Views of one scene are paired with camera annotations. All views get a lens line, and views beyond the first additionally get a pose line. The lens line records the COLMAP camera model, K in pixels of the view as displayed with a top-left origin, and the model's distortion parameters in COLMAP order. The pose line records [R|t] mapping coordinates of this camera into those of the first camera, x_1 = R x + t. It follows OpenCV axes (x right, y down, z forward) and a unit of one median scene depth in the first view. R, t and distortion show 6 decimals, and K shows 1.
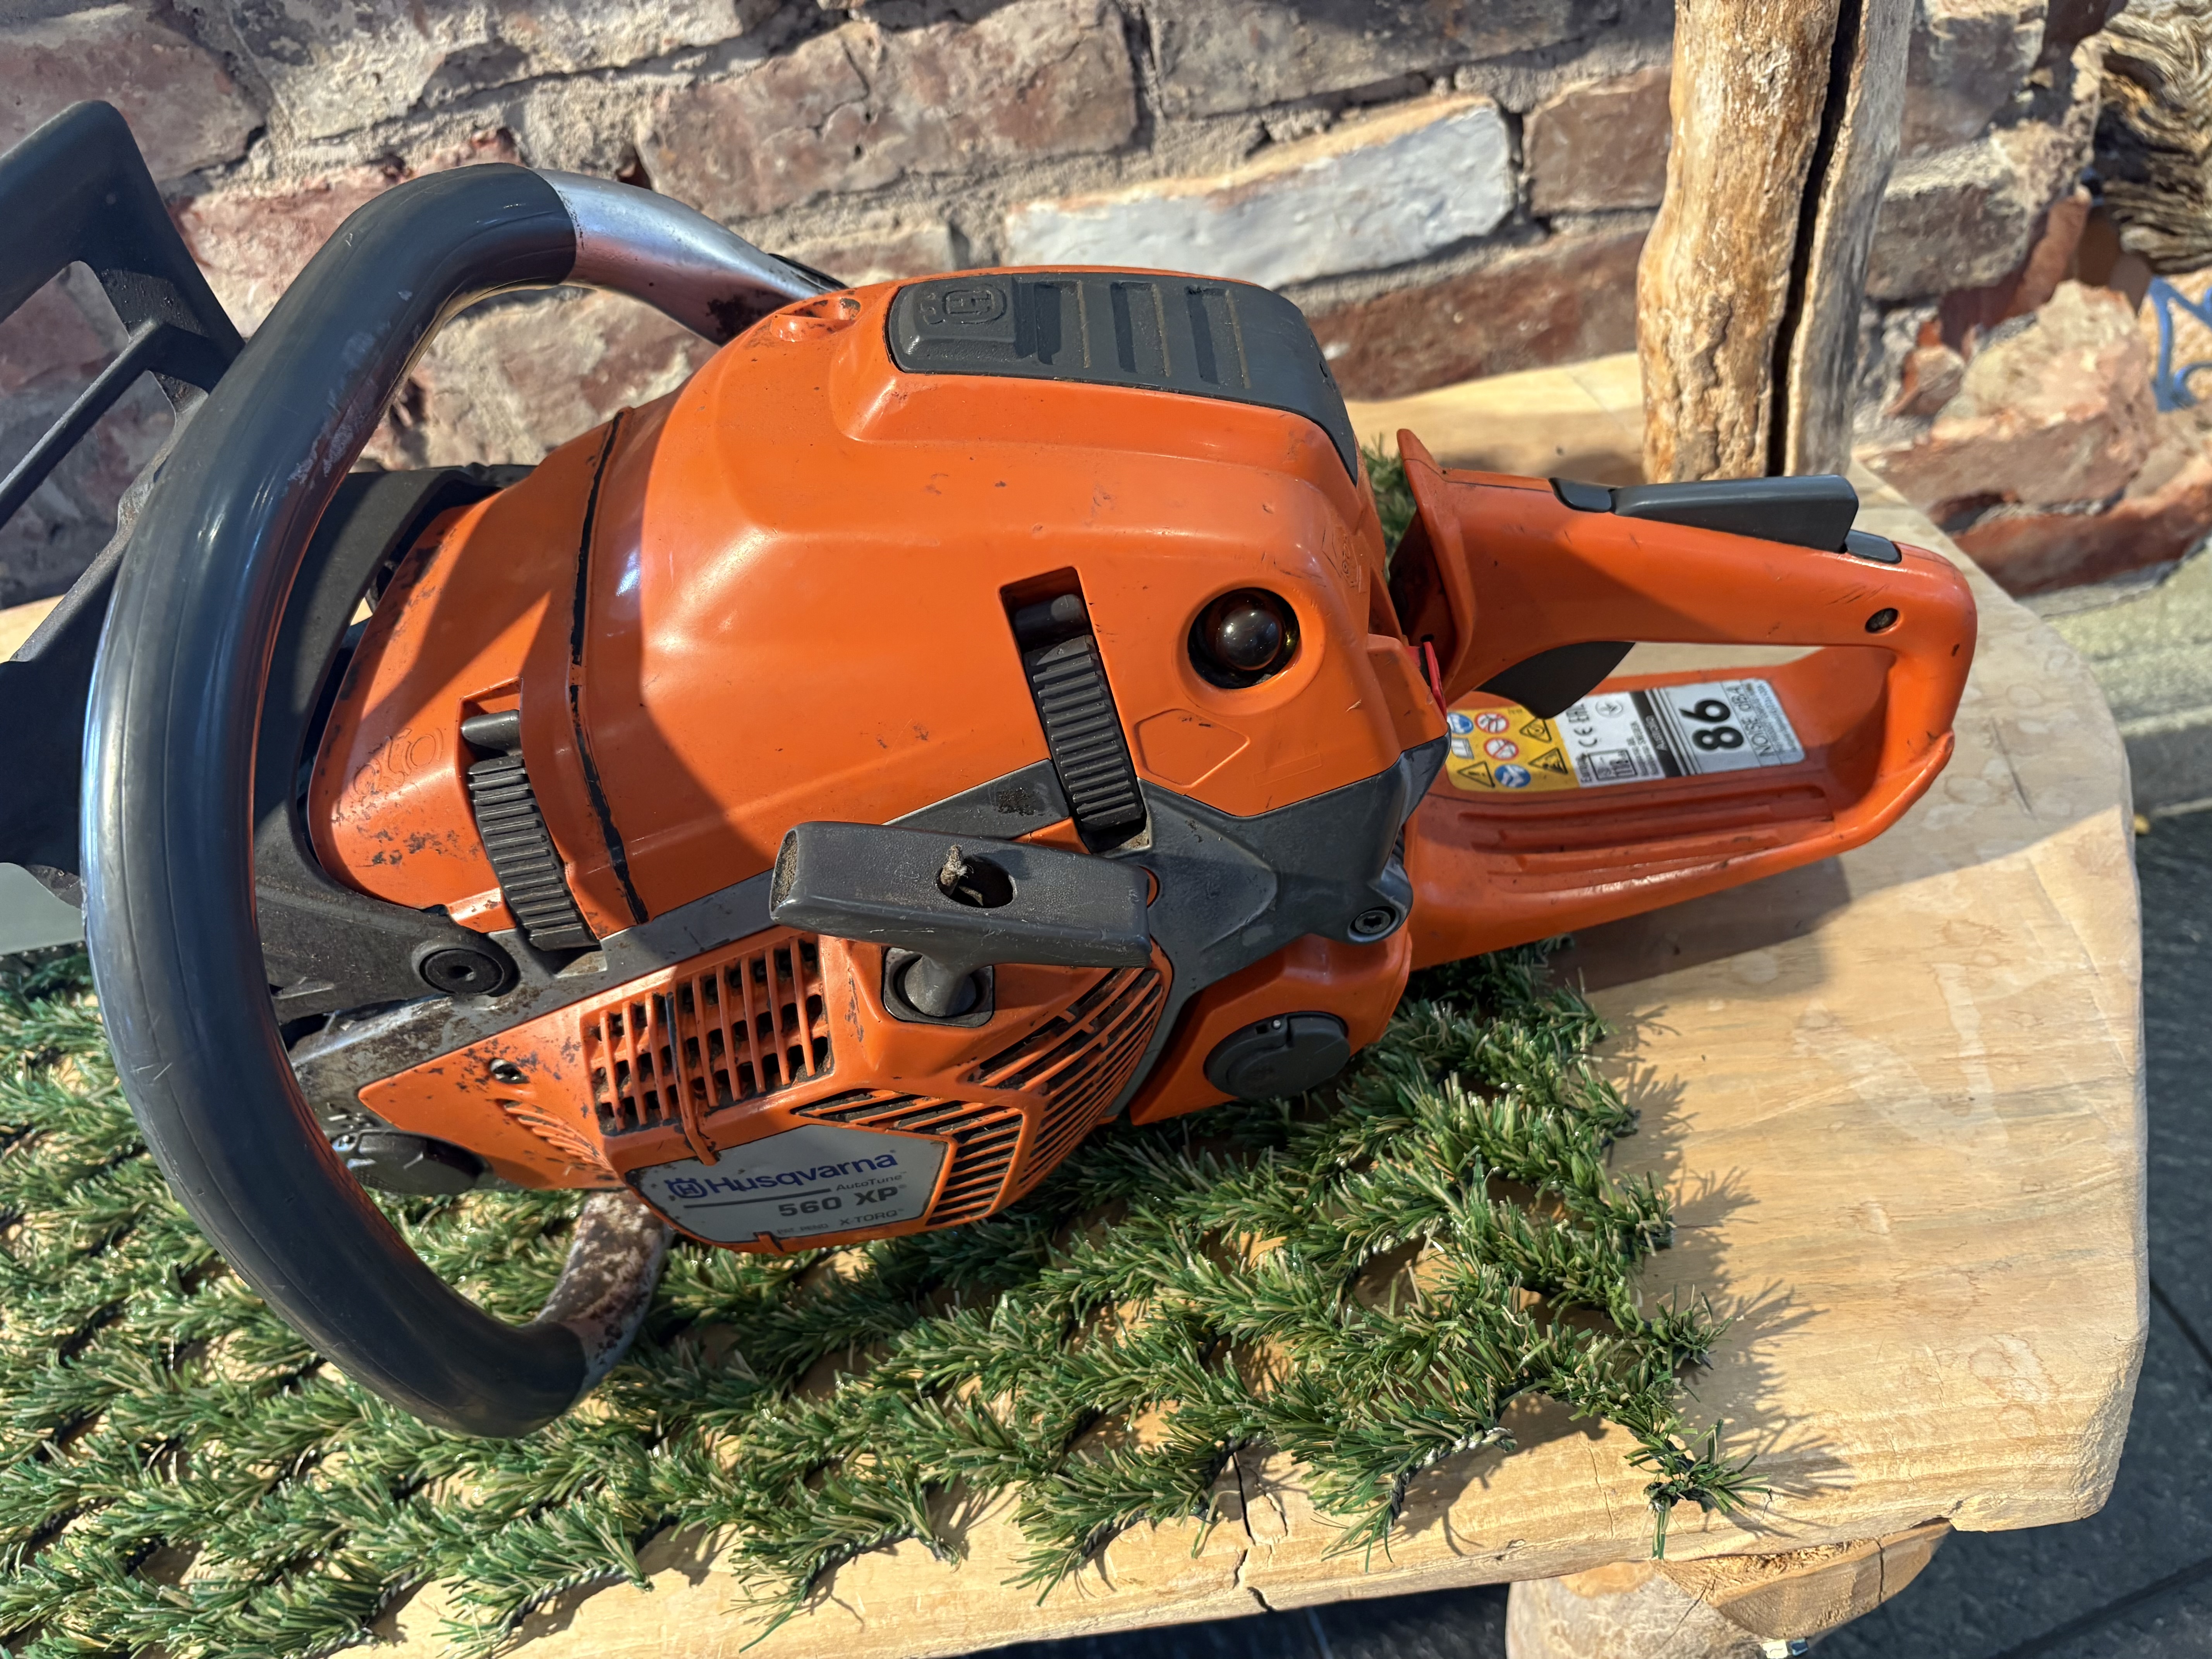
lens RADIAL K [[1734.7, 0, 1182.6], [0, 1734.7, 828.5], [0, 0, 1]] dist [0.006424, -0.022288]
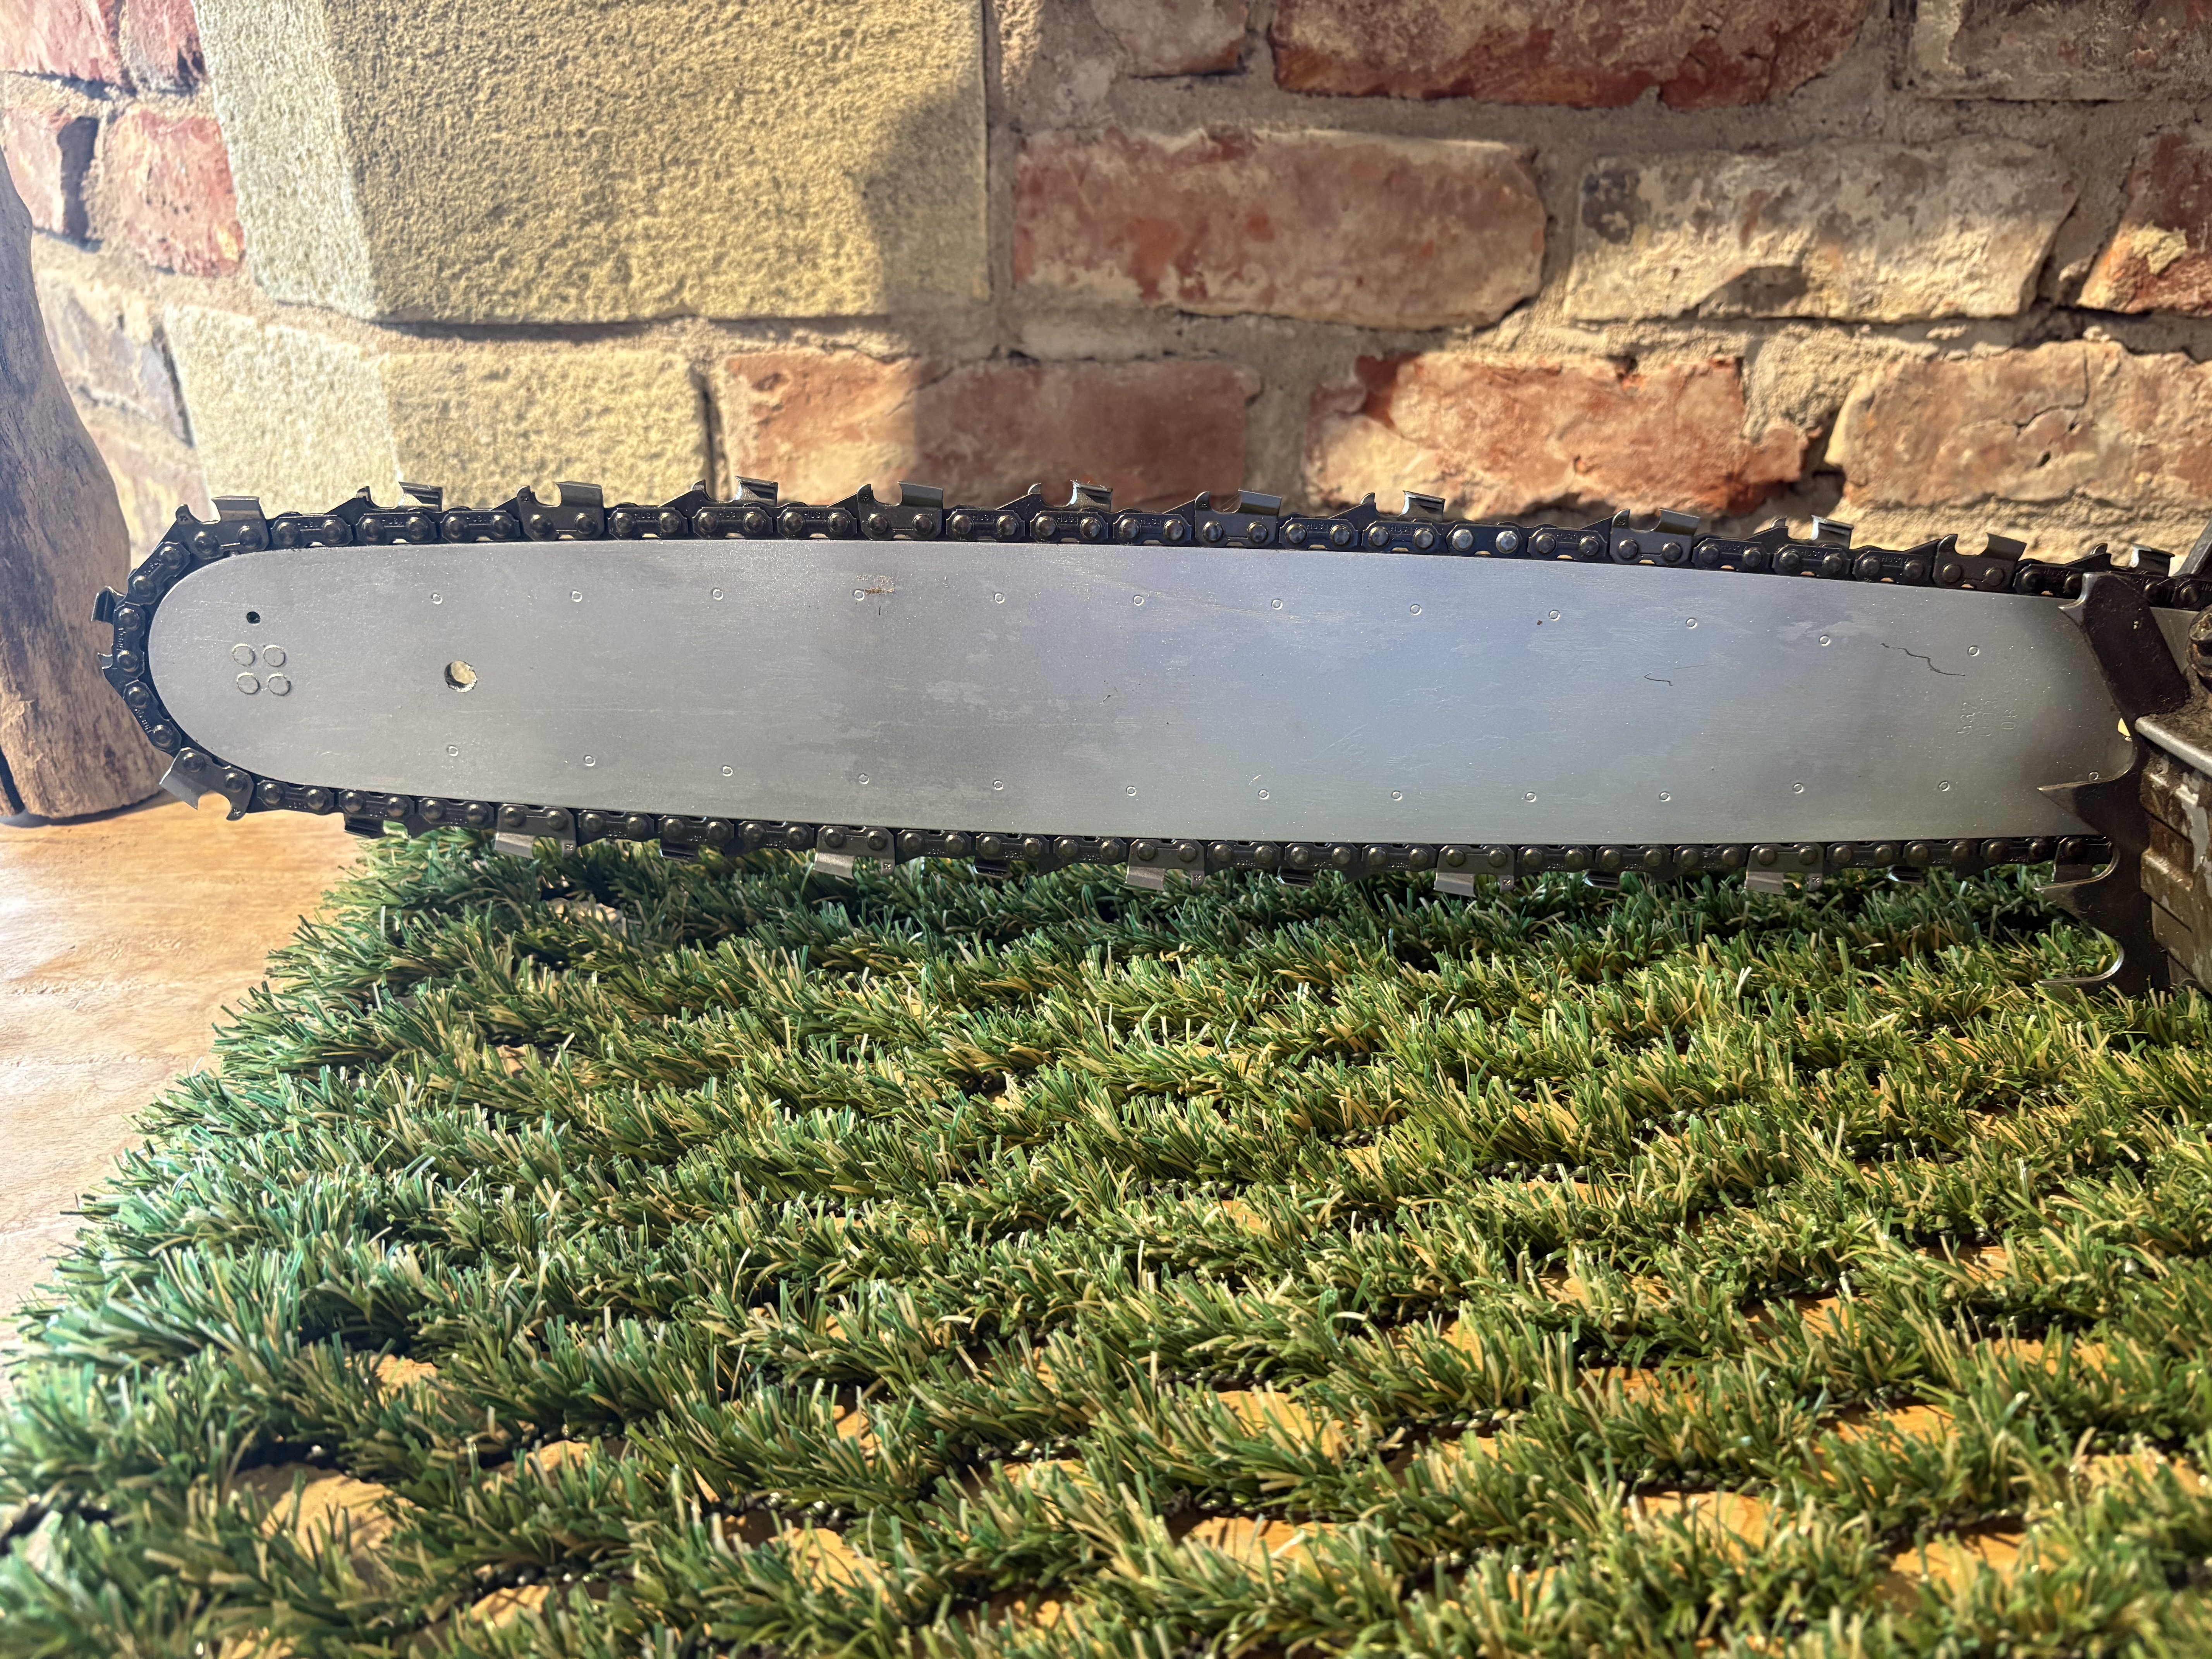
lens RADIAL K [[1734.7, 0, 1098.0], [0, 1734.7, 788.2], [0, 0, 1]] dist [0.006424, -0.022288]
pose [[0.981994, 0.188471, -0.012915, -0.718646], [-0.169656, 0.849761, -0.499123, 0.386105], [-0.083096, 0.492327, 0.866435, 0.289487]]
